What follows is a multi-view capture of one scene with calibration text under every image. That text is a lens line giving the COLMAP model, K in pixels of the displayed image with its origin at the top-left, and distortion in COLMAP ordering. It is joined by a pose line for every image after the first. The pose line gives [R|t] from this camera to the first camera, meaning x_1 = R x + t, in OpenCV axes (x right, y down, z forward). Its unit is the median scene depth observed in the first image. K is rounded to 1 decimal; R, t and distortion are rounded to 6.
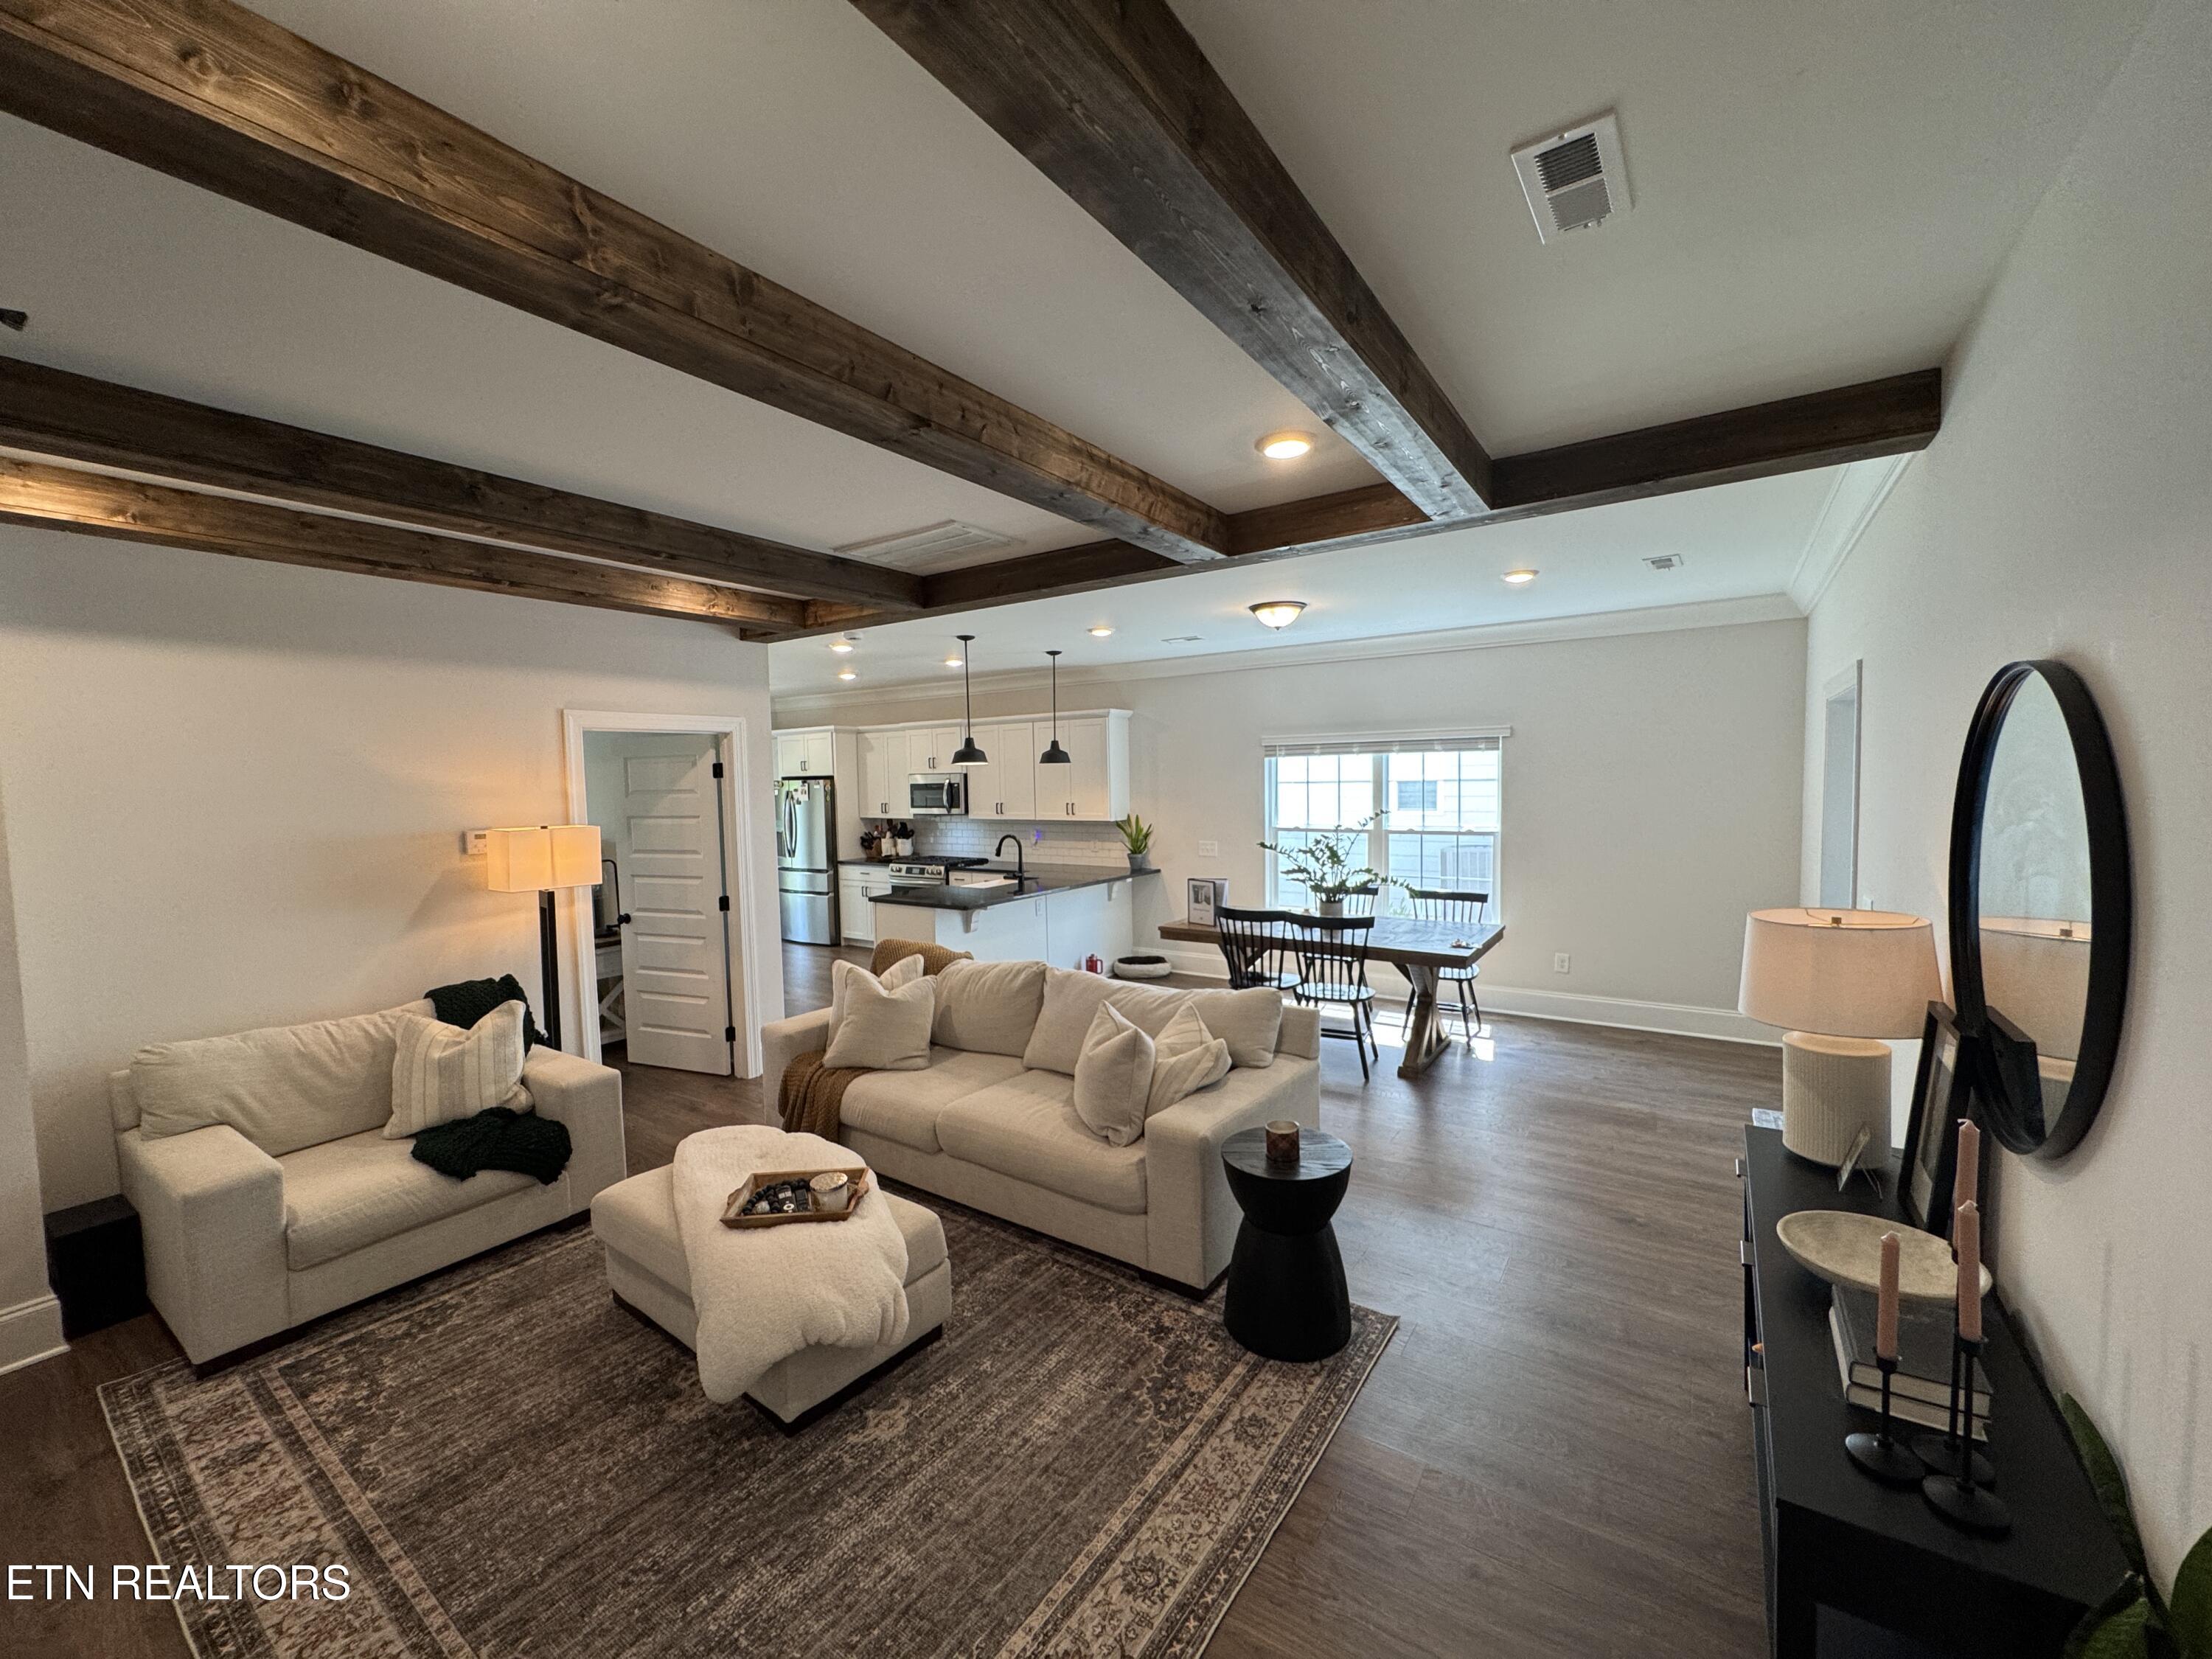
lens RADIAL K [[884.3, 0, 1106.0], [0, 884.3, 829.5], [0, 0, 1]] dist [-0.003344, 0.000128]
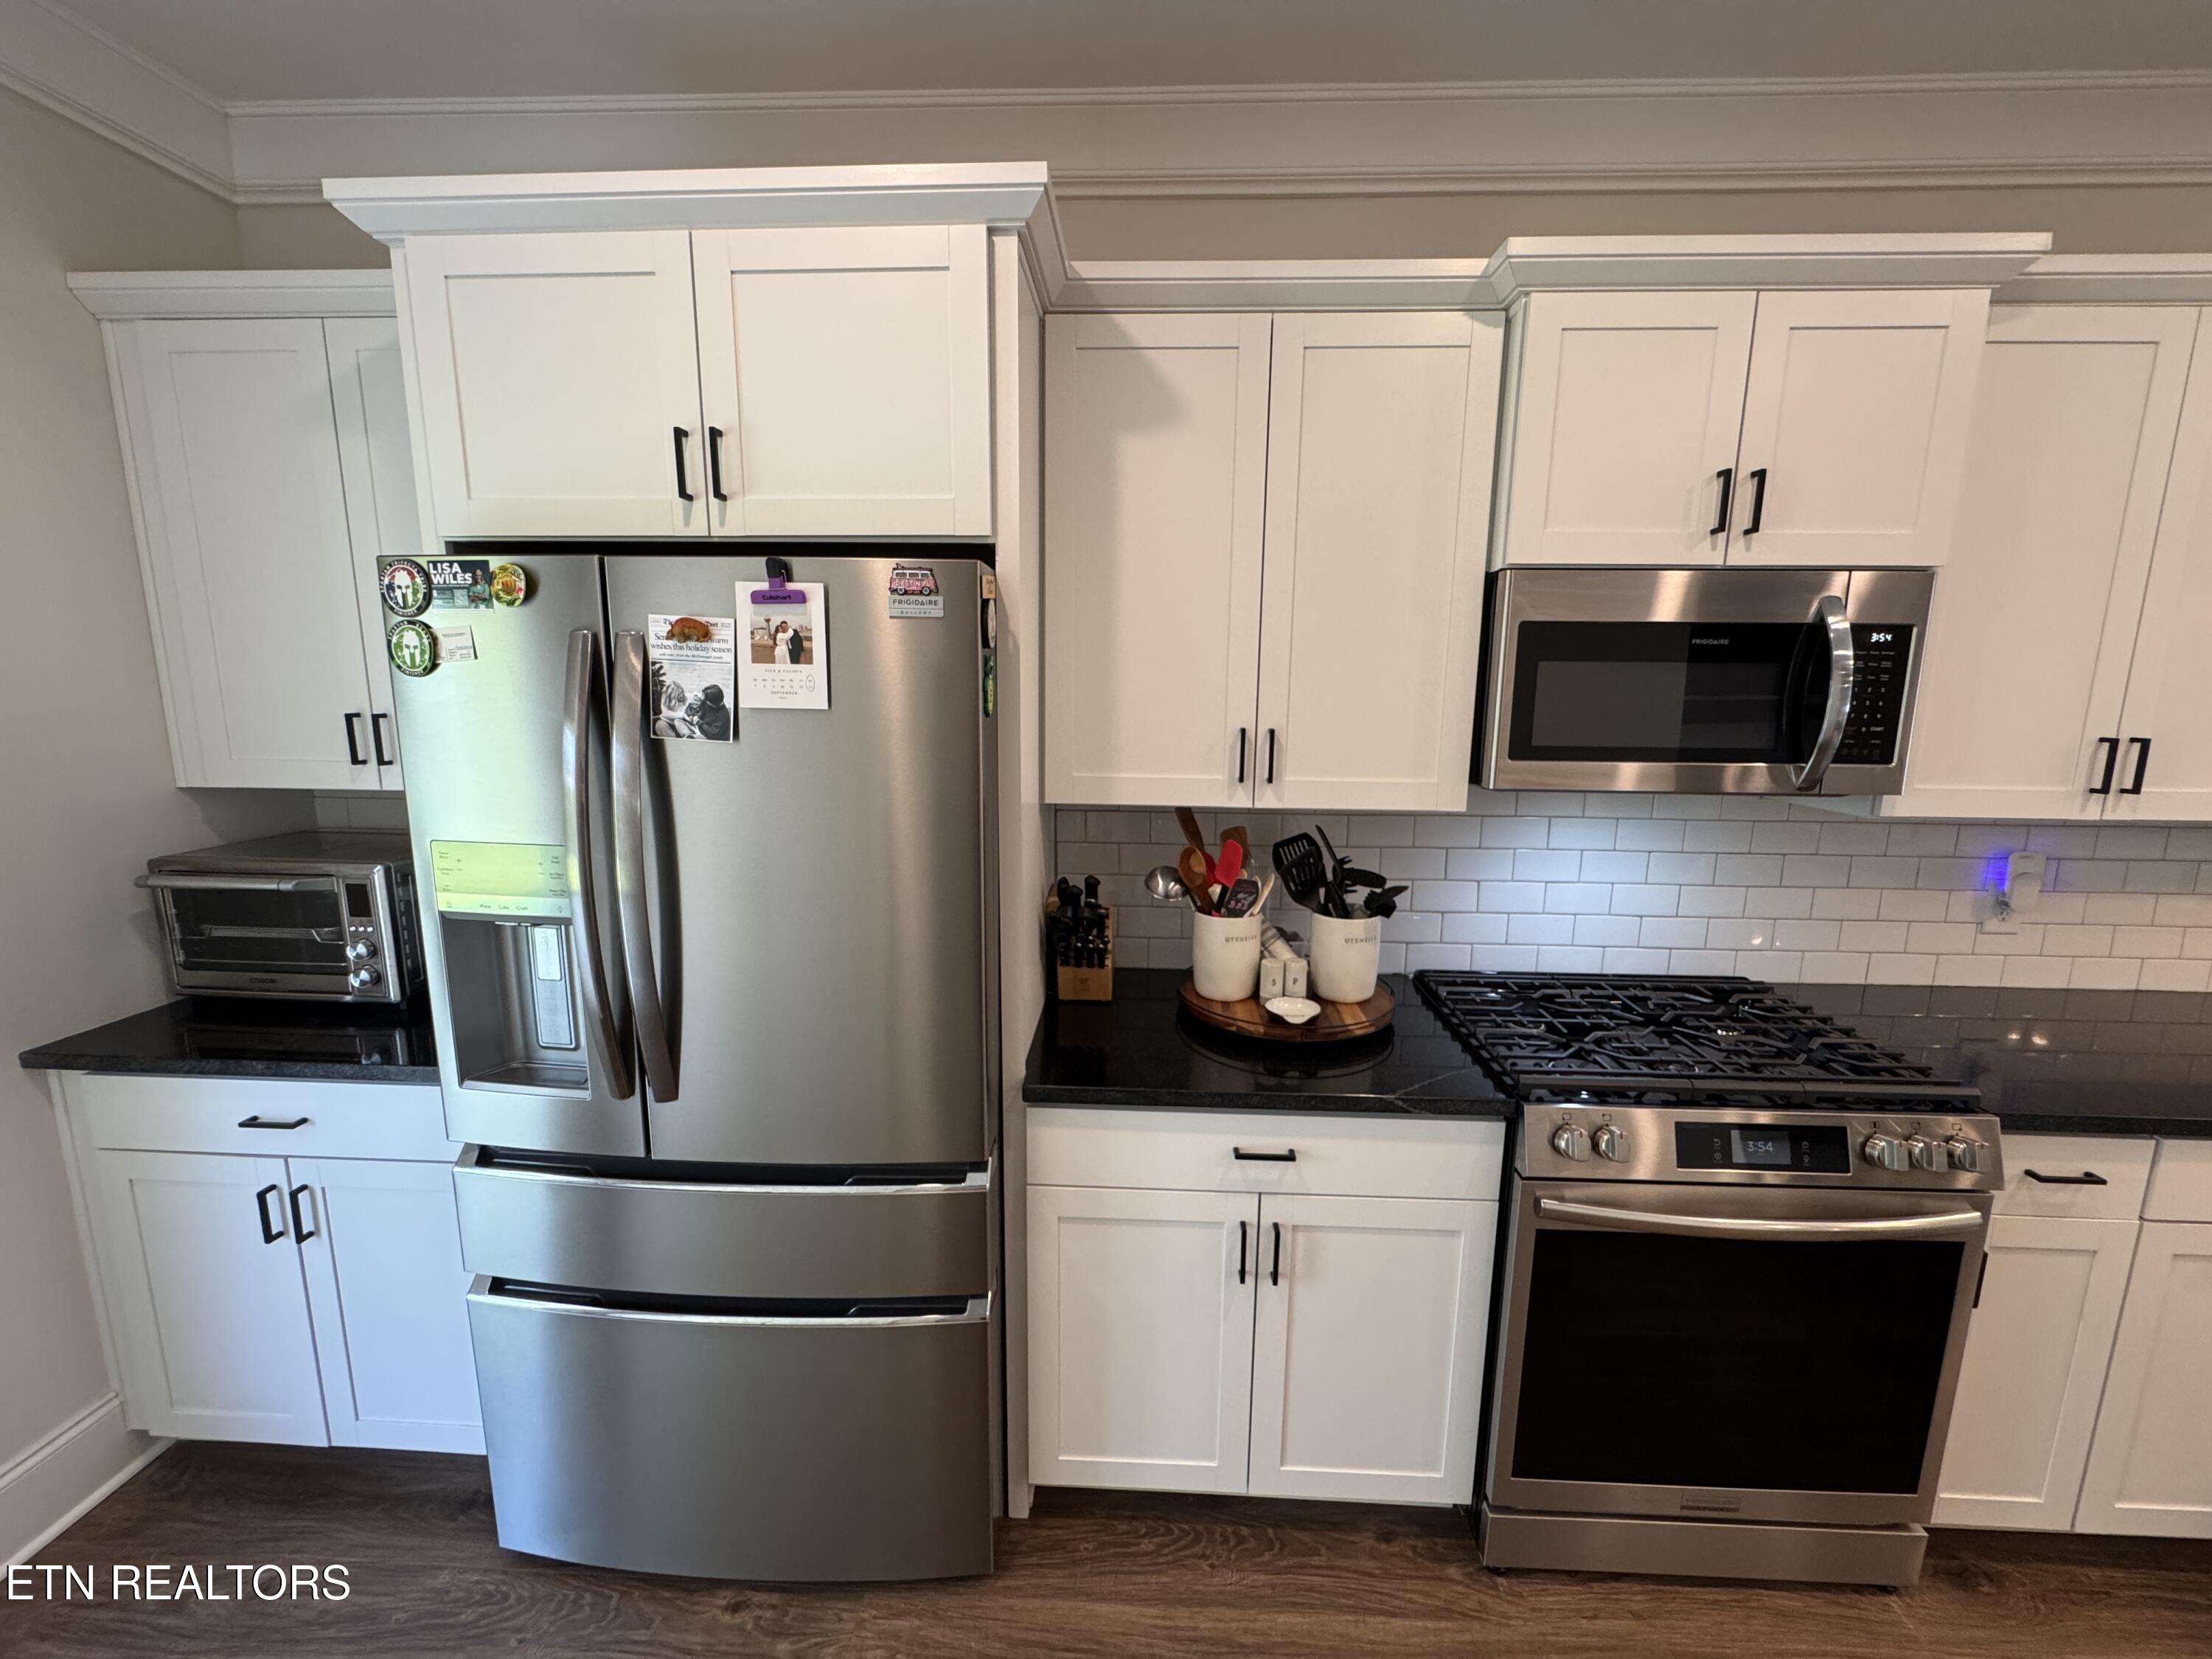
lens RADIAL K [[884.3, 0, 1106.0], [0, 884.3, 829.5], [0, 0, 1]] dist [-0.003344, 0.000128]
pose [[0.850937, -0.061747, 0.521625, -0.377193], [0.005311, 0.994027, 0.109003, -0.029488], [-0.525240, -0.089984, 0.846183, 0.869177]]
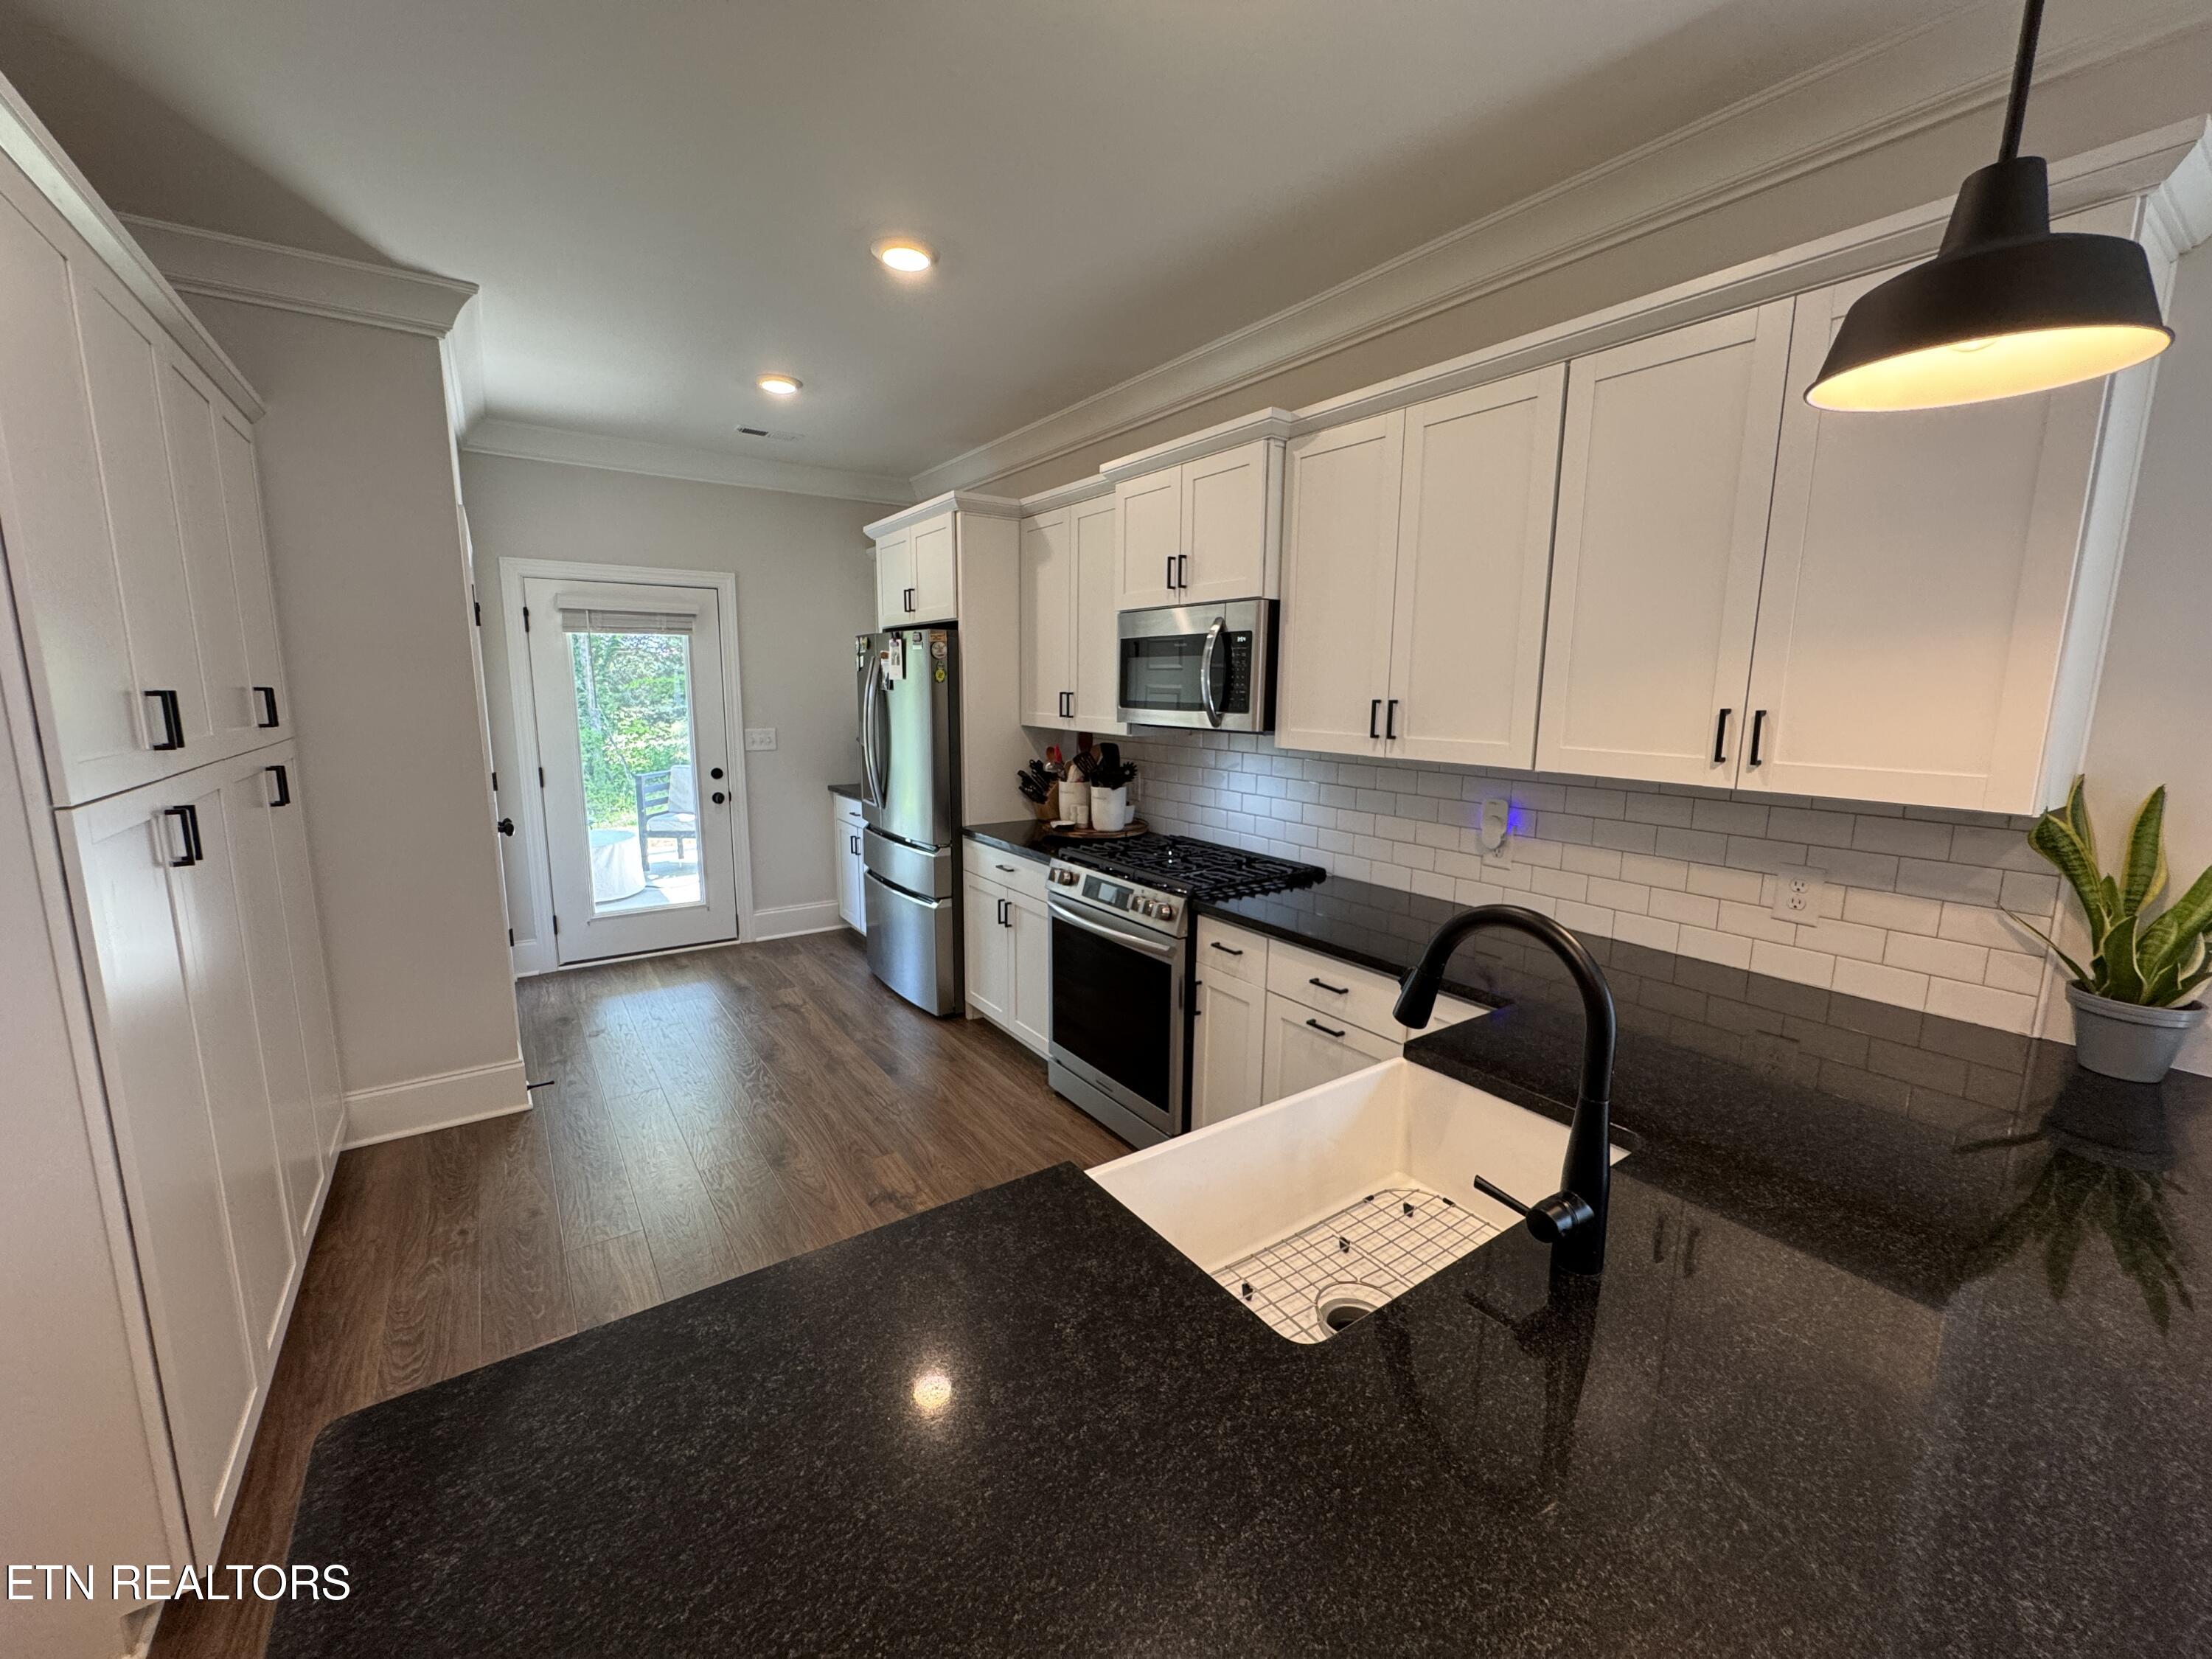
lens RADIAL K [[884.3, 0, 1106.0], [0, 884.3, 829.5], [0, 0, 1]] dist [-0.003344, 0.000128]
pose [[0.933428, 0.086752, -0.348119, -0.092997], [-0.049083, 0.992080, 0.115621, -0.015695], [0.355392, -0.090837, 0.930293, 0.640737]]
